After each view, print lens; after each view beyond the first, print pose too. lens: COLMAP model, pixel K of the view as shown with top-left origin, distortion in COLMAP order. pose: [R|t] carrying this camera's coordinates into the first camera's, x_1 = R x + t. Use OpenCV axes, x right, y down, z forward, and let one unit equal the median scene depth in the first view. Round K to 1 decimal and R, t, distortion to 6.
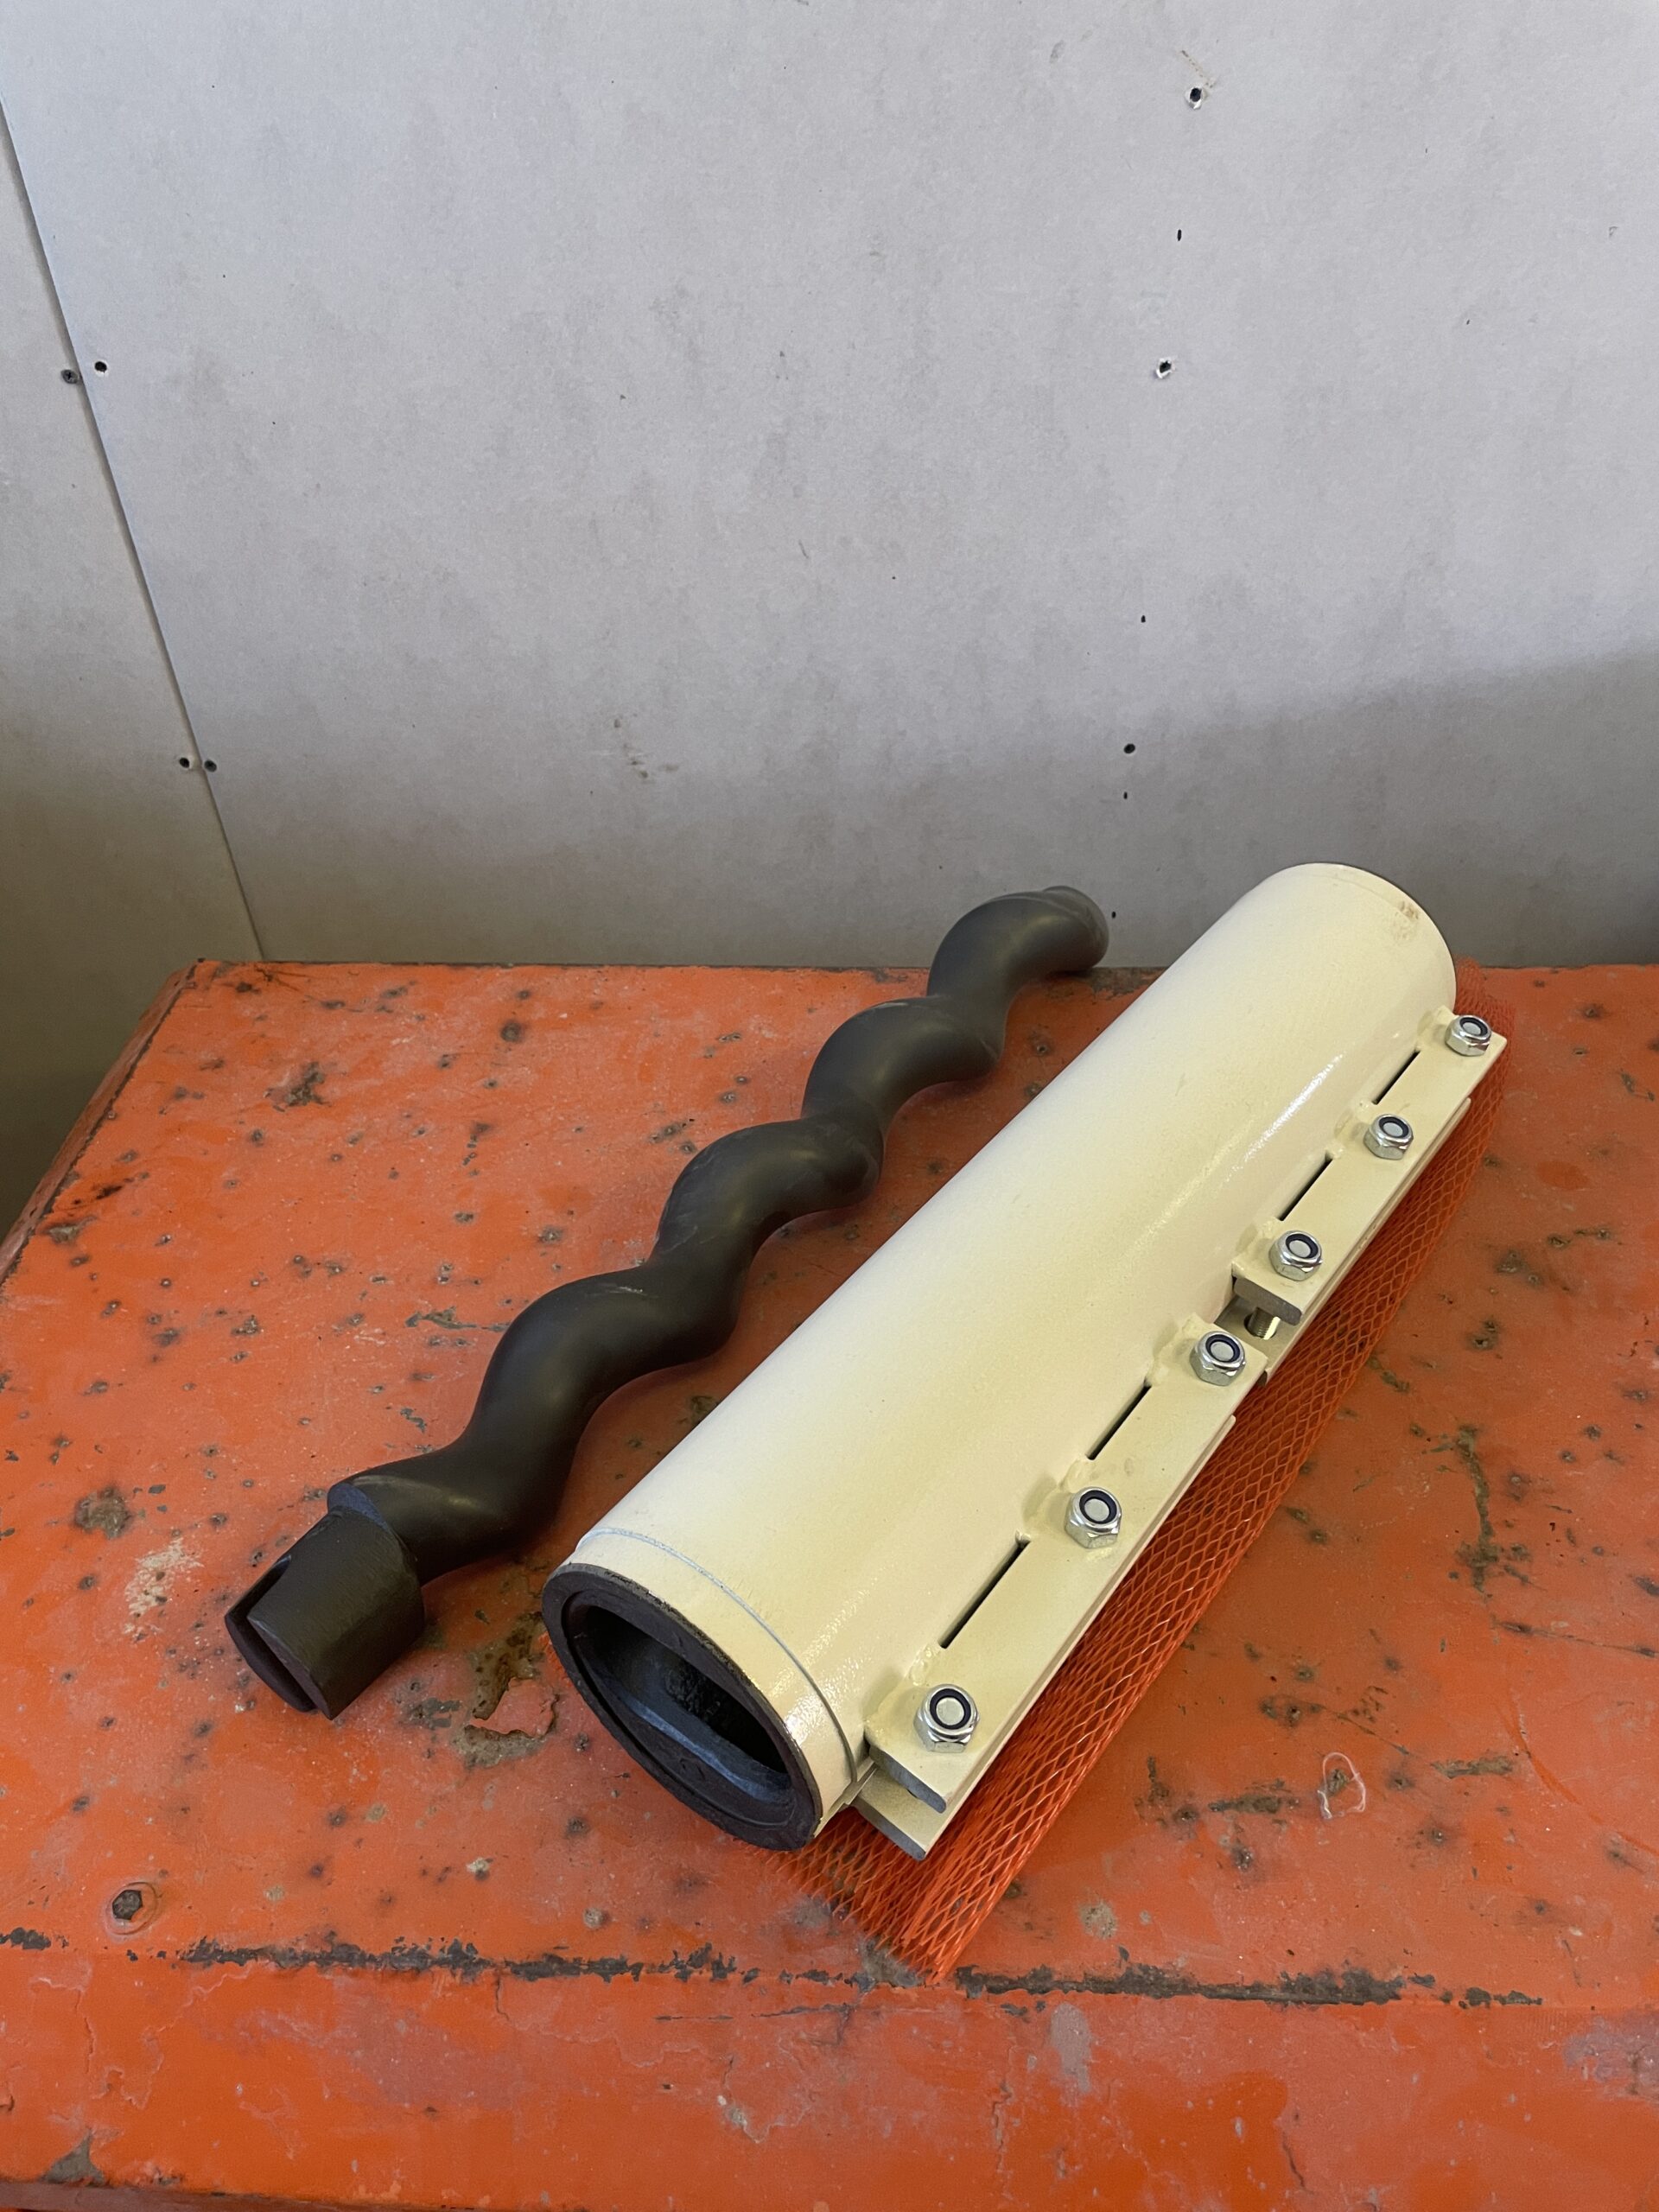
lens RADIAL K [[1688.1, 0, 843.3], [0, 1688.1, 1084.3], [0, 0, 1]] dist [0.079571, -0.120278]
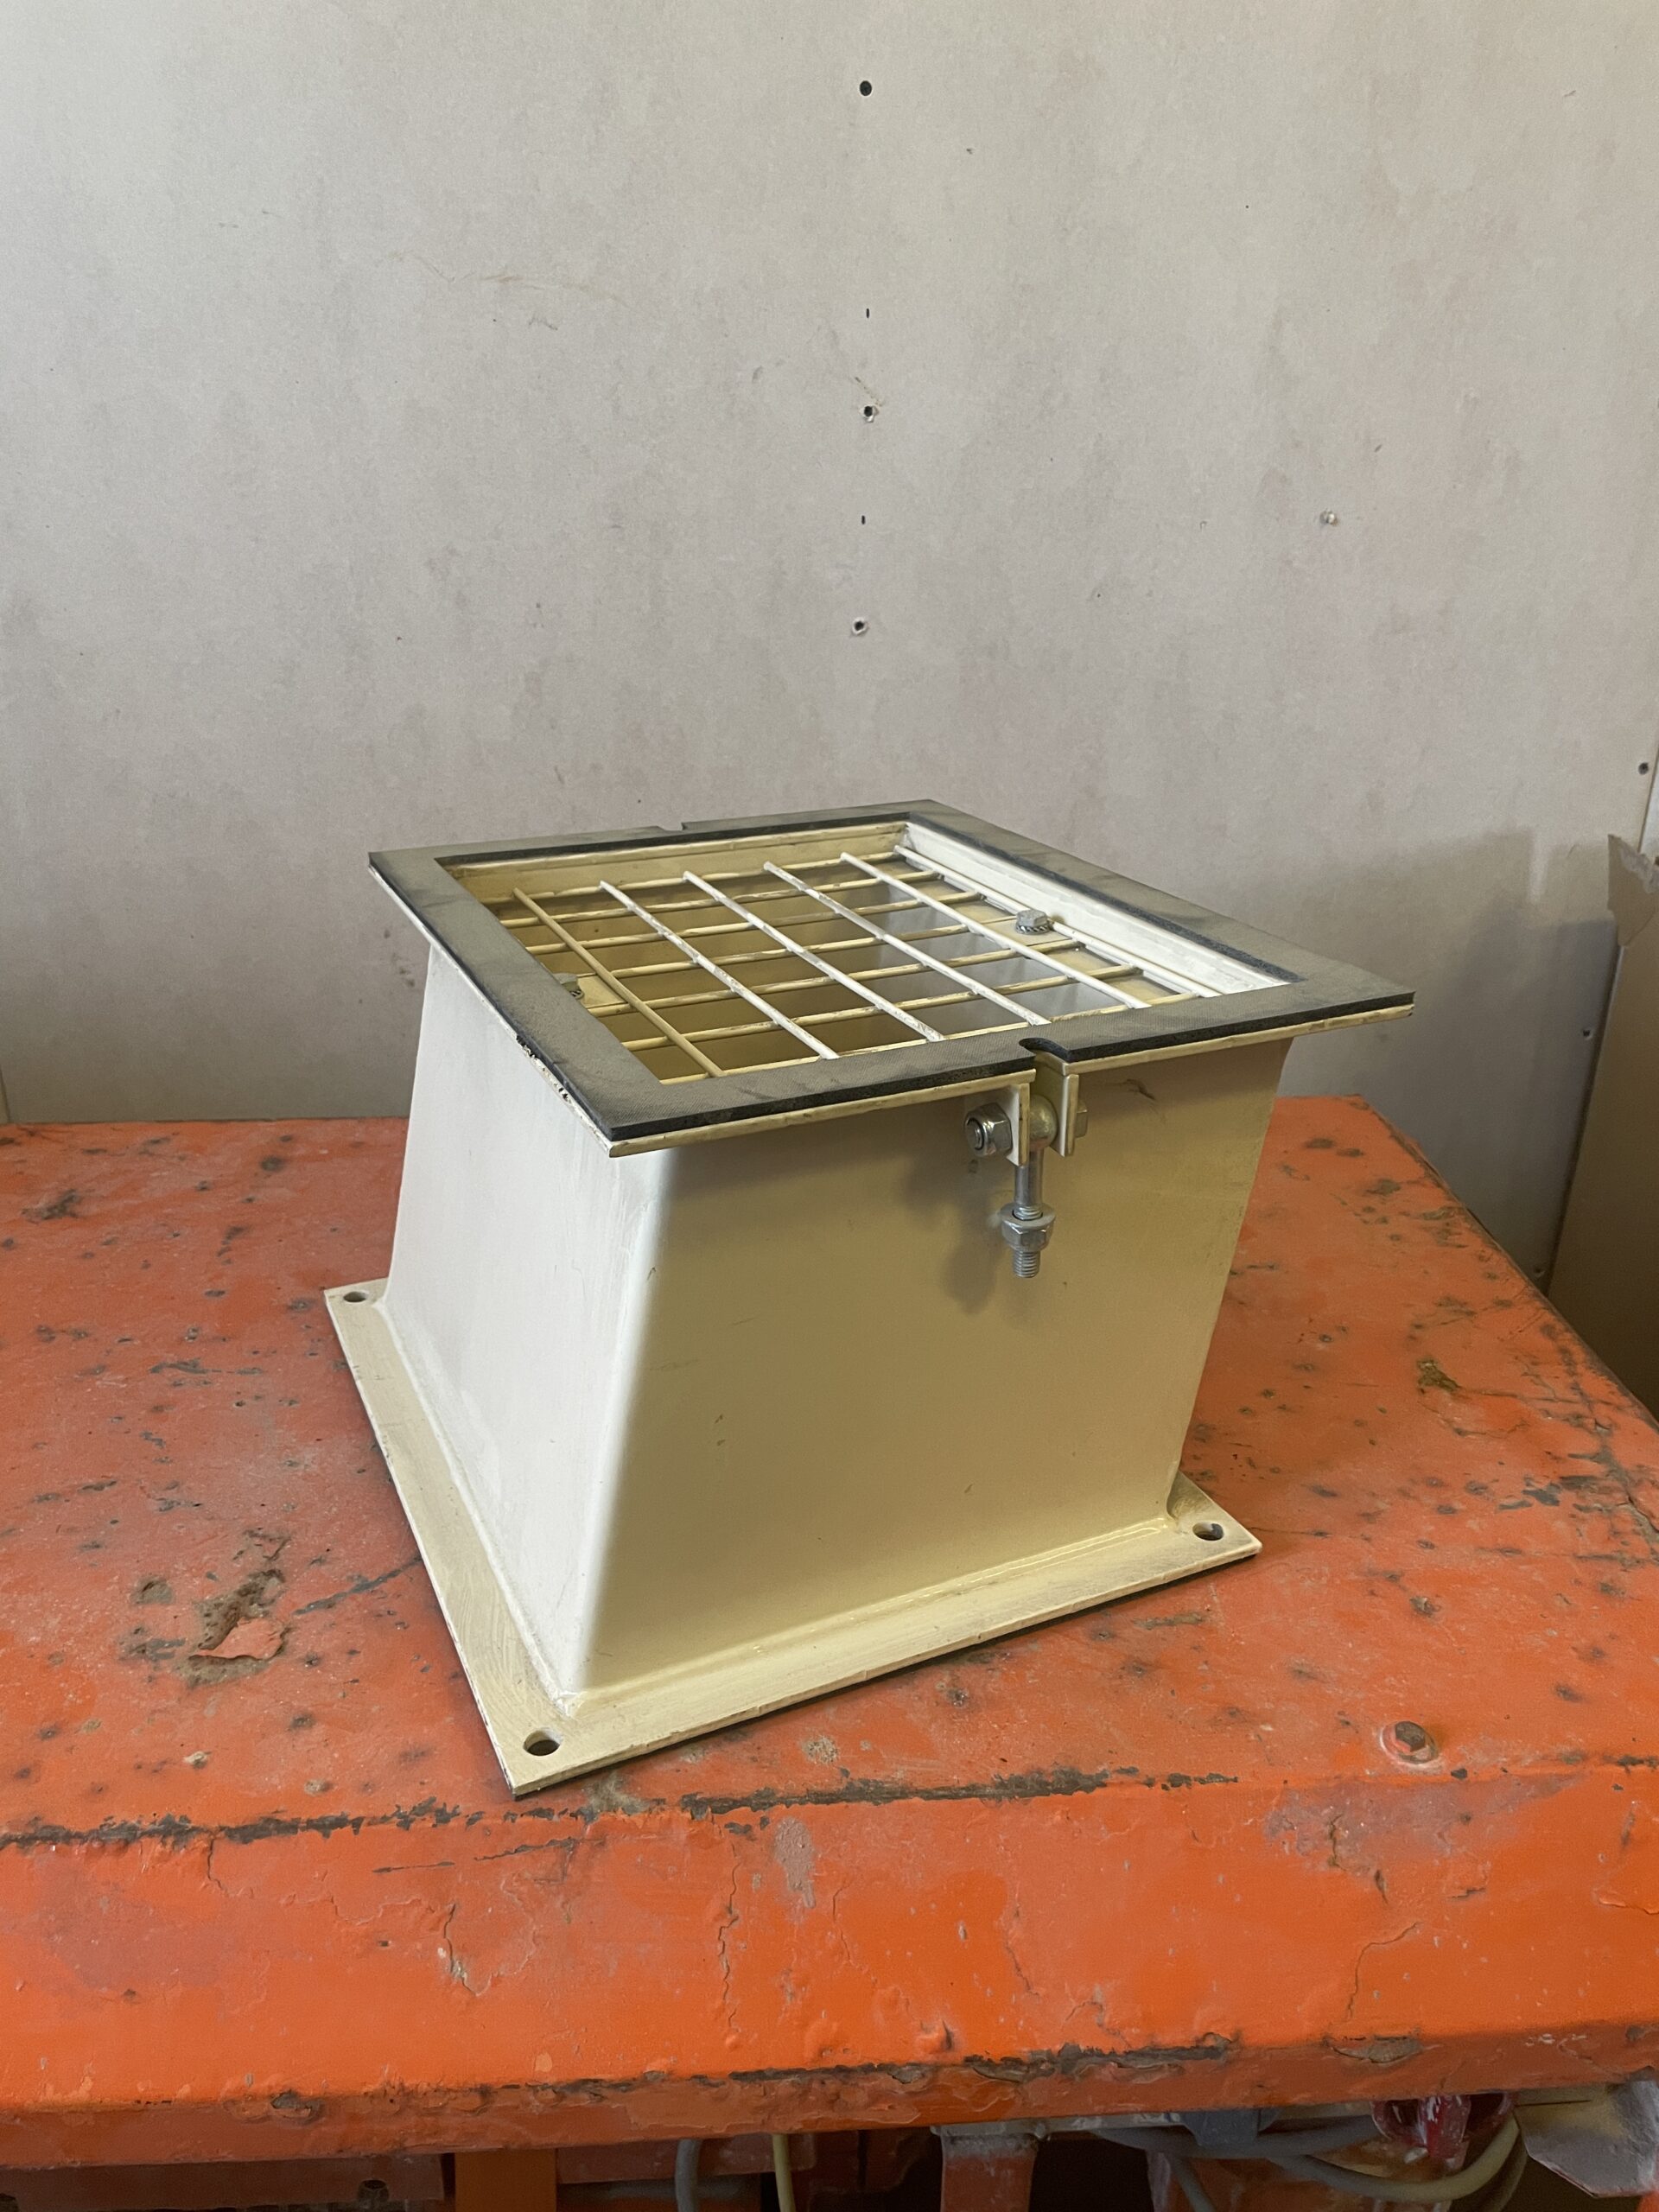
lens RADIAL K [[1688.1, 0, 824.4], [0, 1688.1, 1094.8], [0, 0, 1]] dist [0.079571, -0.120278]
pose [[0.993086, -0.008146, 0.117102, 0.023138], [0.040453, 0.960232, -0.276259, 0.262428], [-0.110195, 0.279086, 0.953922, -0.059011]]
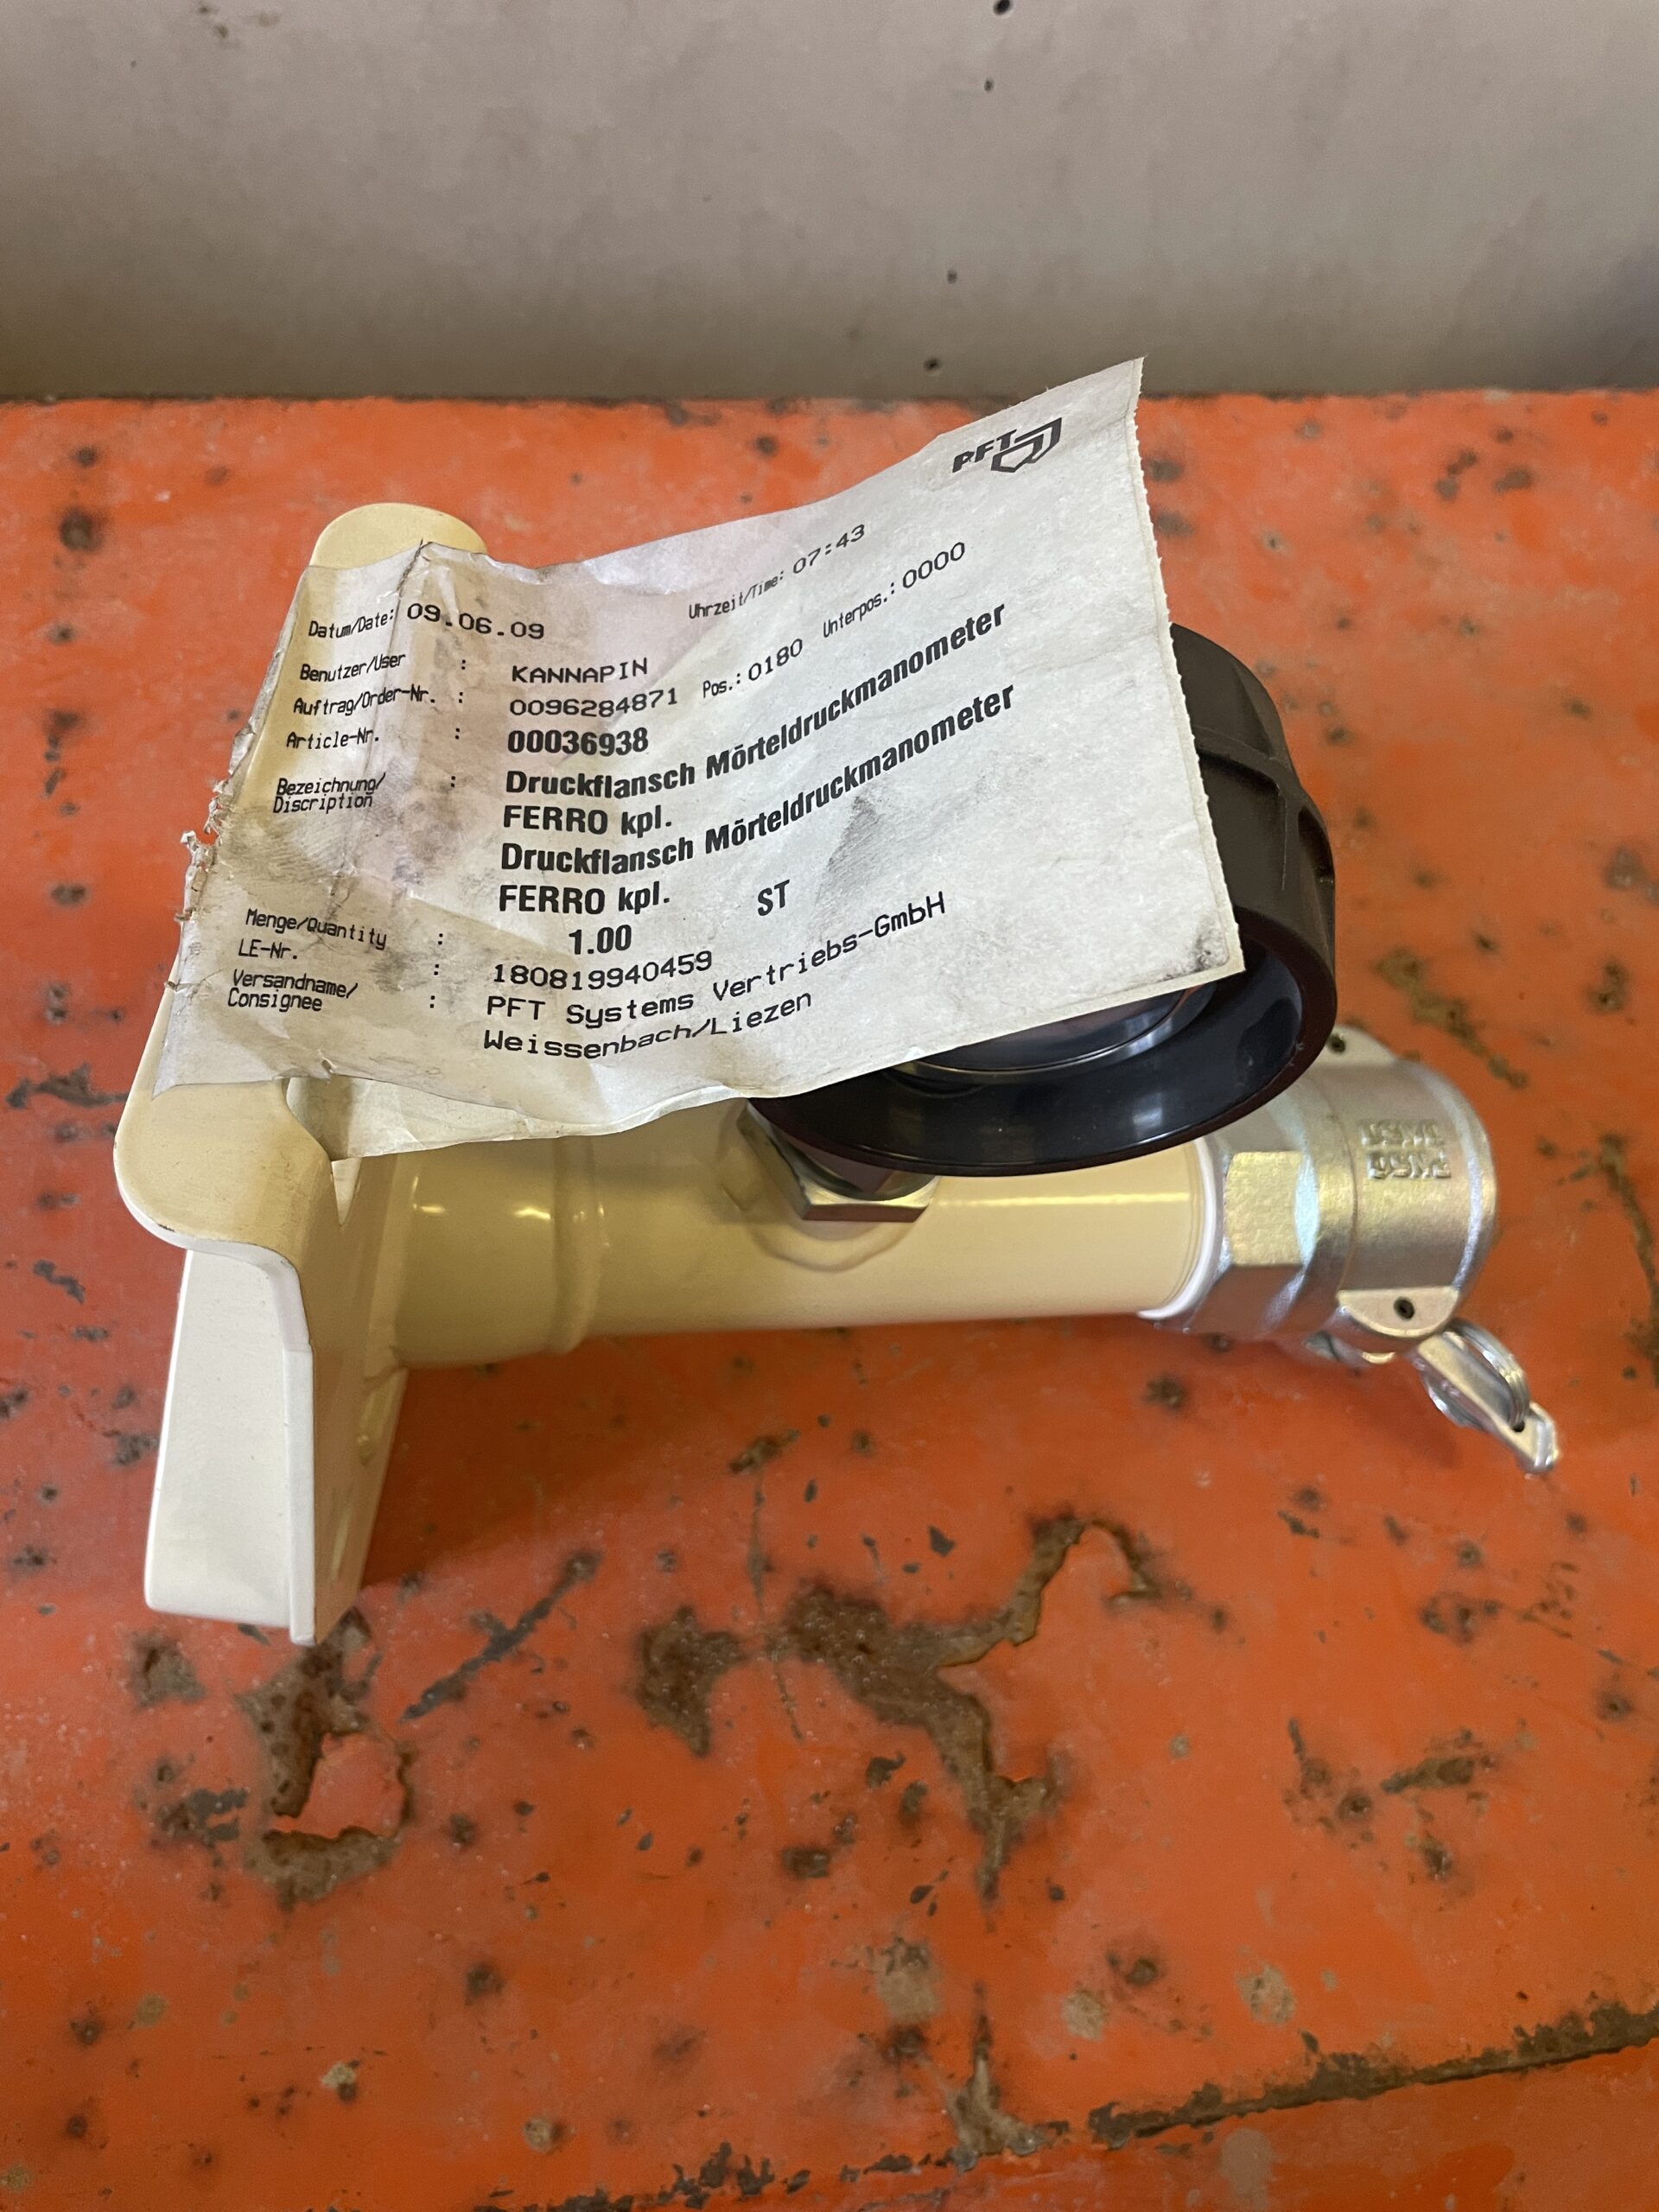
lens RADIAL K [[1688.1, 0, 841.0], [0, 1688.1, 1094.3], [0, 0, 1]] dist [0.079571, -0.120278]
pose [[0.973854, -0.099344, 0.204299, -0.086650], [0.013503, 0.923037, 0.384475, -0.086178], [-0.226771, -0.371664, 0.900245, 0.361597]]
